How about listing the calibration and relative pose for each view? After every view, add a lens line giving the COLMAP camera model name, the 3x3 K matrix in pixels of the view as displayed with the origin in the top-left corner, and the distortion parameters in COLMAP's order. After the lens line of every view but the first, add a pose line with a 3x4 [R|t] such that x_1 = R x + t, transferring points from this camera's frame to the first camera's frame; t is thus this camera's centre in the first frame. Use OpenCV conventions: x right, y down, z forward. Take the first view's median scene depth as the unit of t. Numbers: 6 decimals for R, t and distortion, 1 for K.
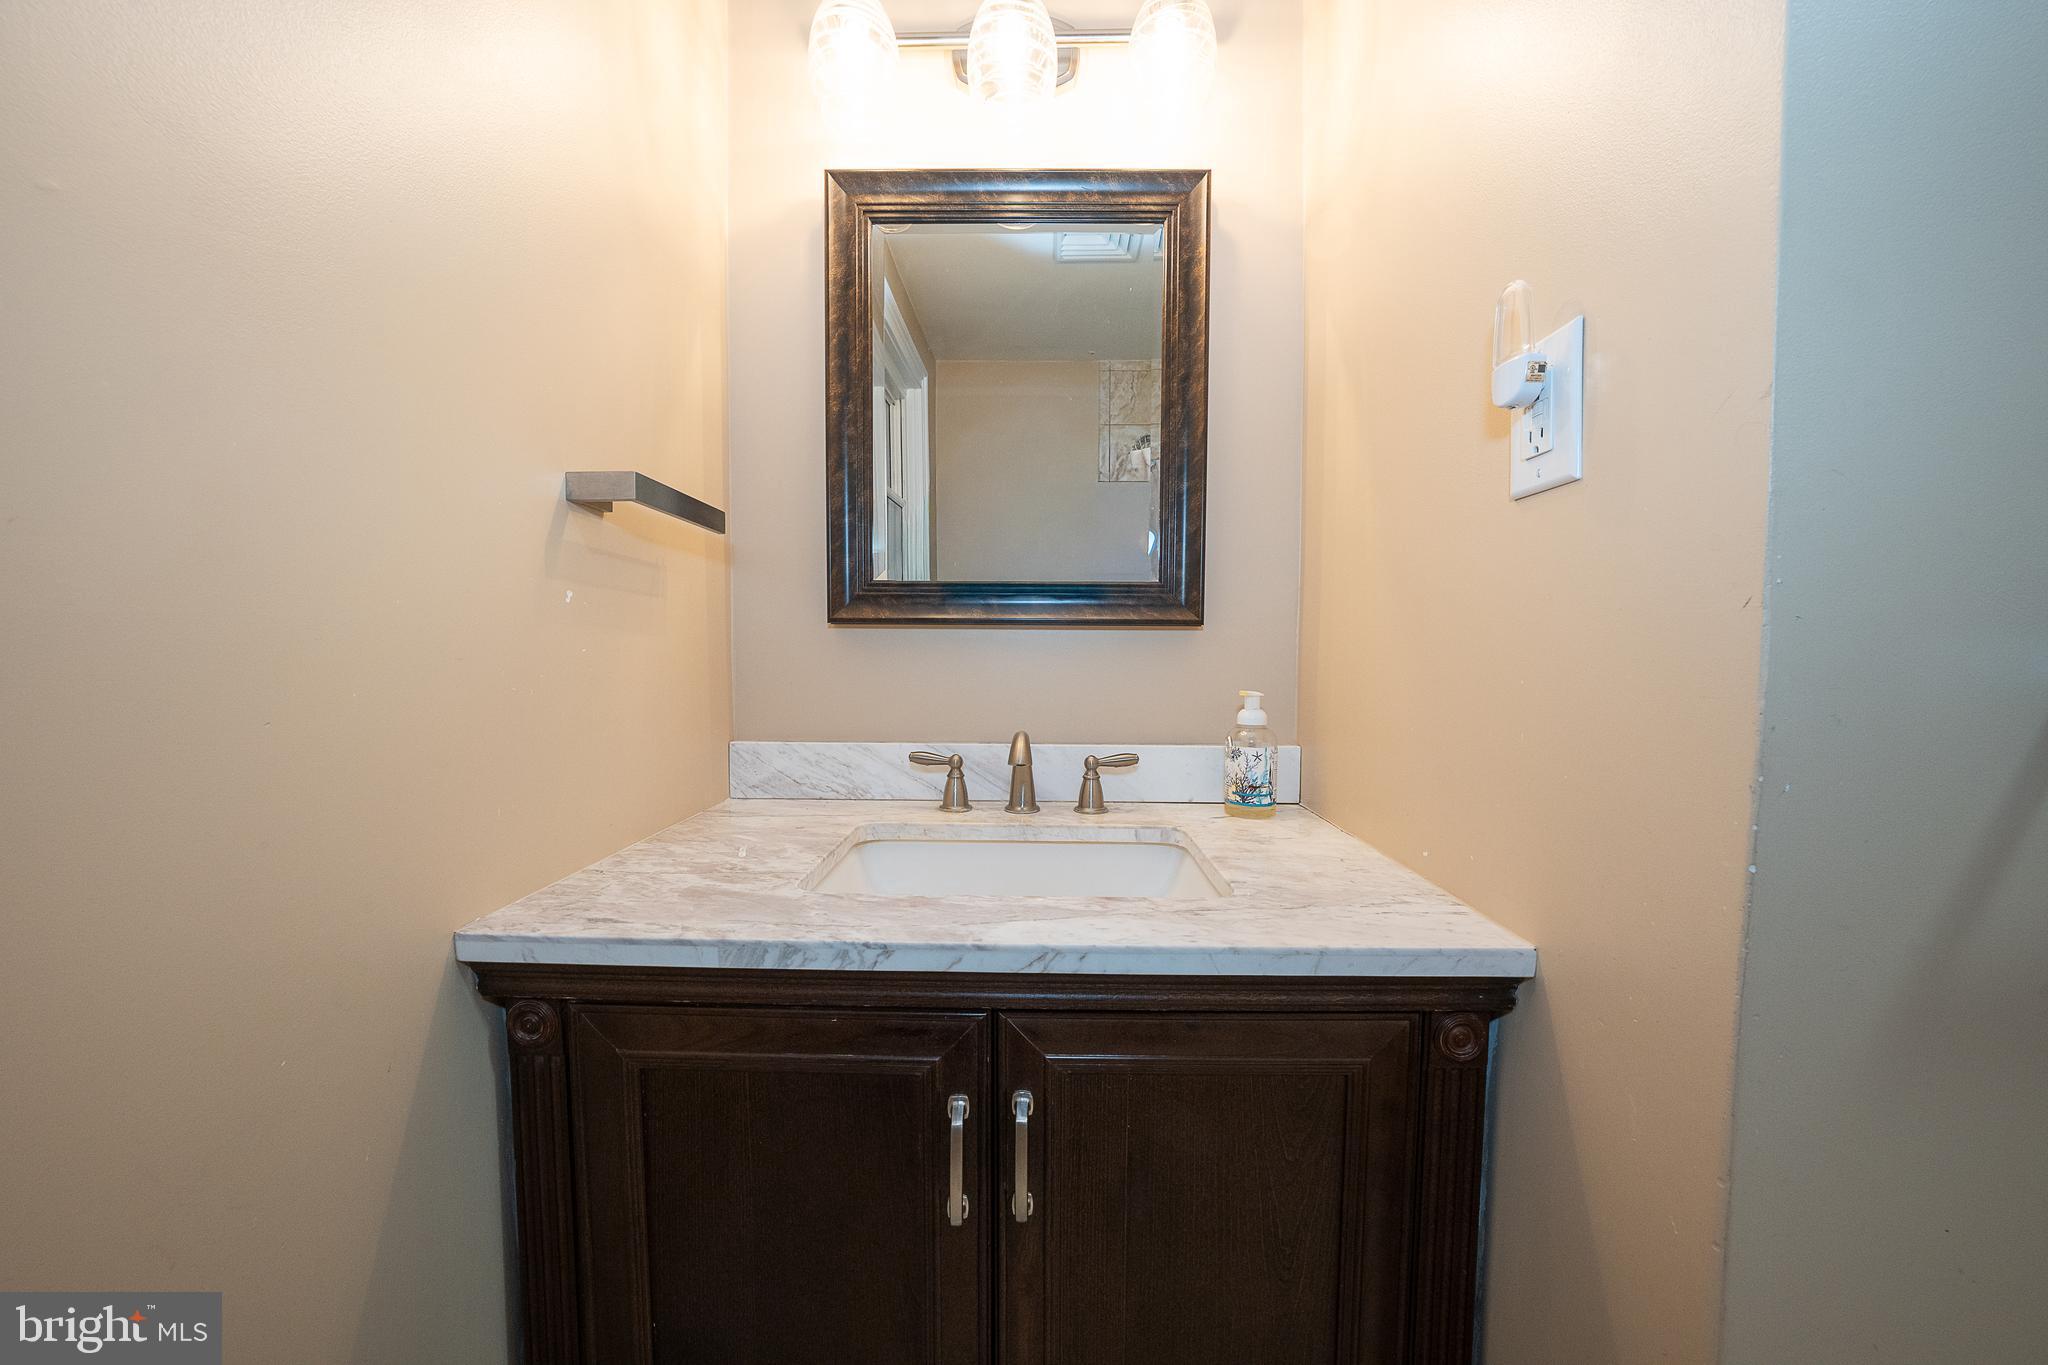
lens RADIAL K [[702.1, 0, 1022.3], [0, 702.1, 669.1], [0, 0, 1]] dist [-0.015865, -0.000032]
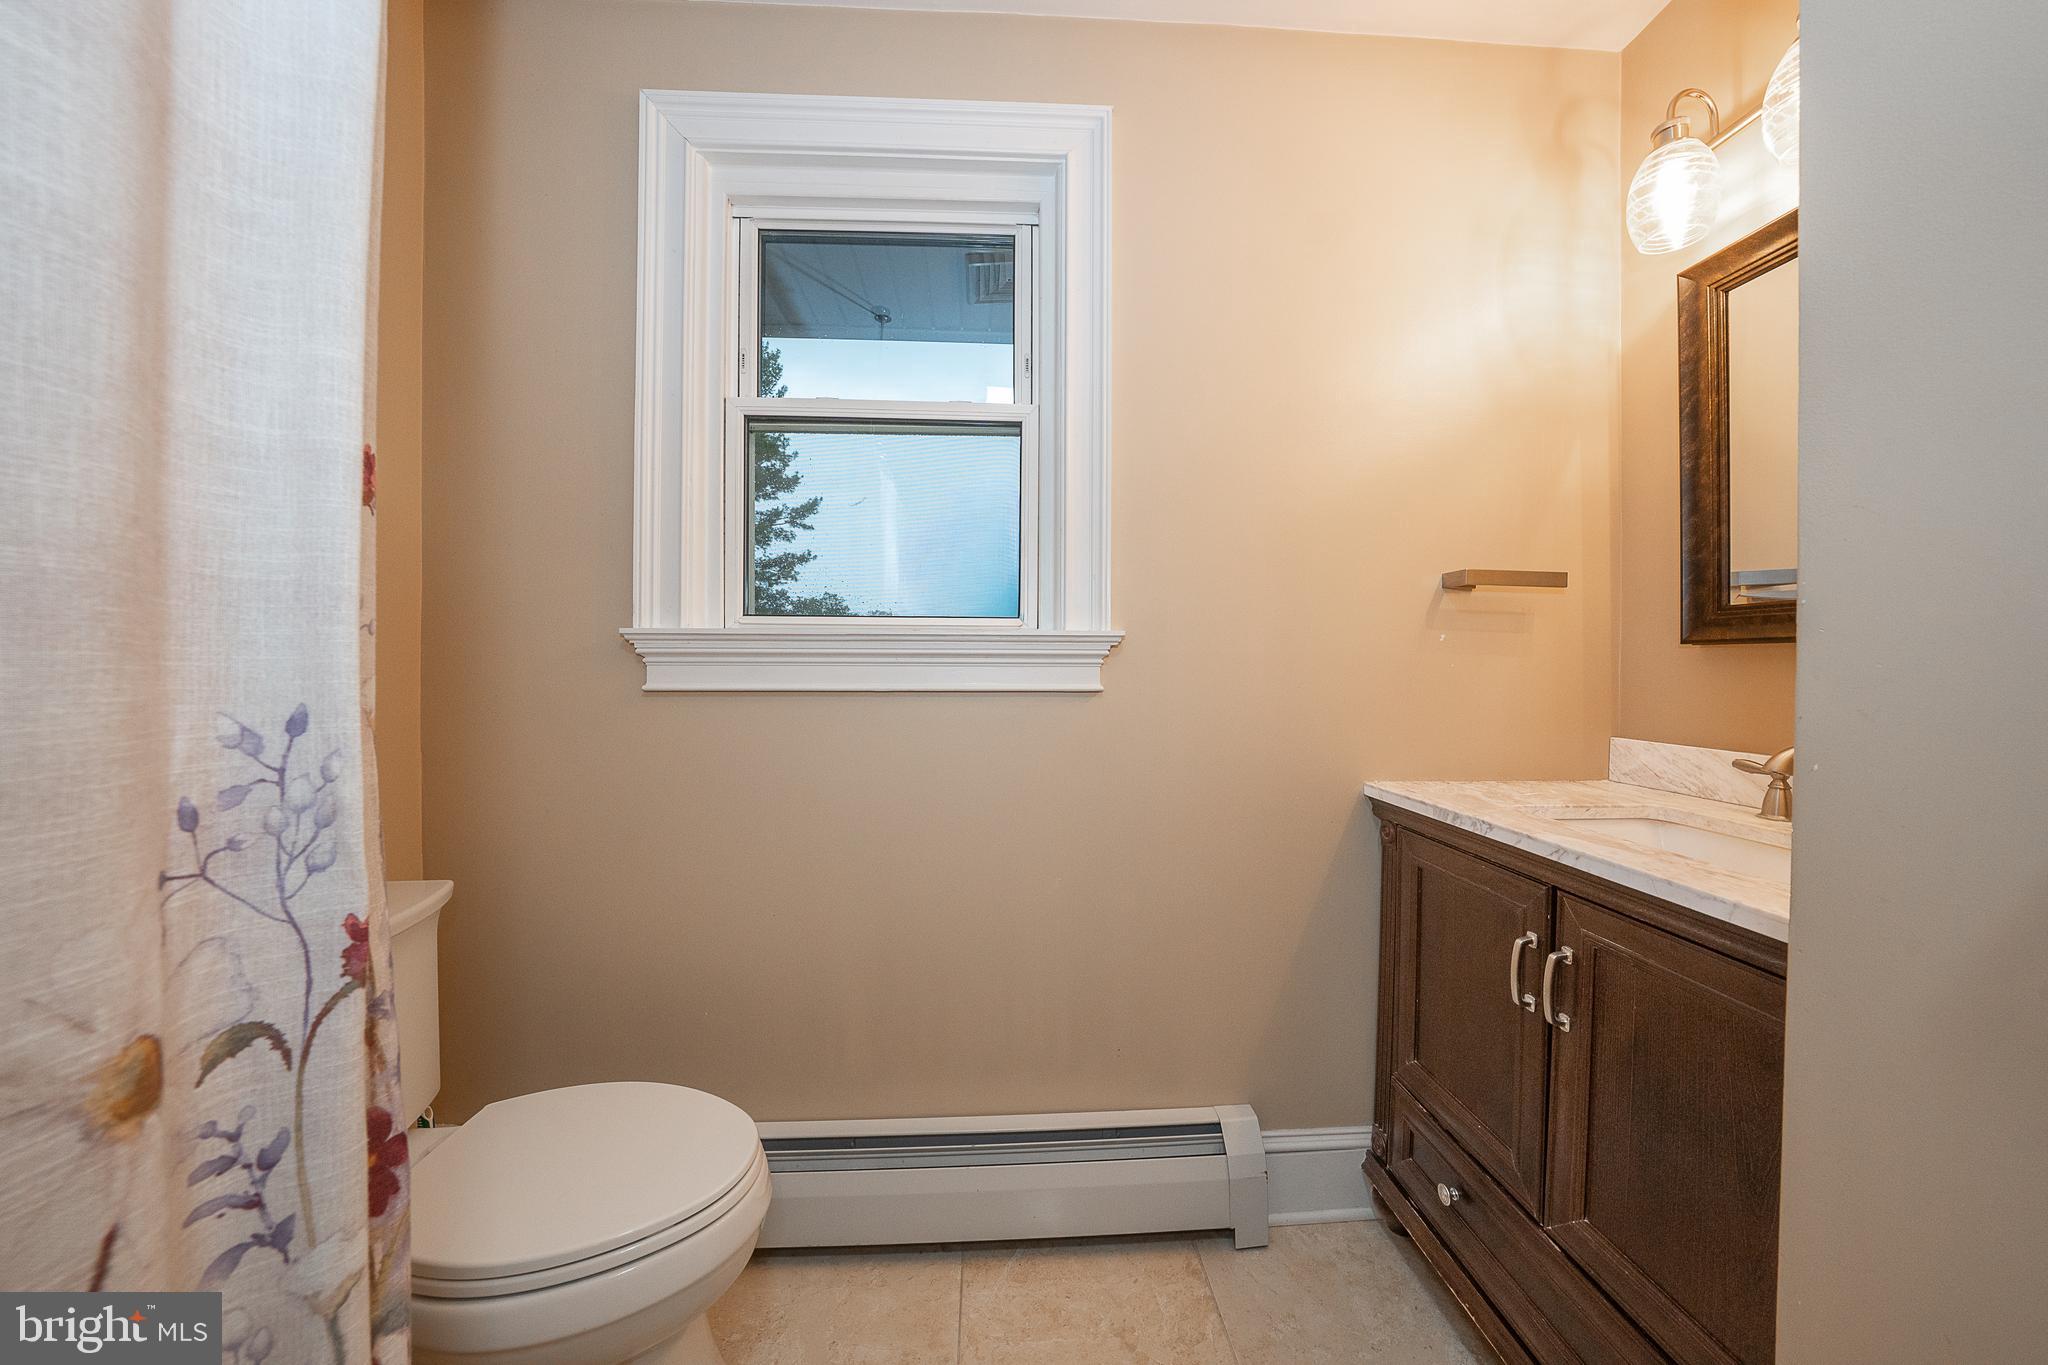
lens RADIAL K [[702.1, 0, 1029.5], [0, 702.1, 674.0], [0, 0, 1]] dist [-0.015865, -0.000032]
pose [[0.048578, 0.002311, -0.998817, 0.957968], [-0.043322, 0.999061, 0.000205, 0.036576], [0.997879, 0.043260, 0.048633, -0.181866]]
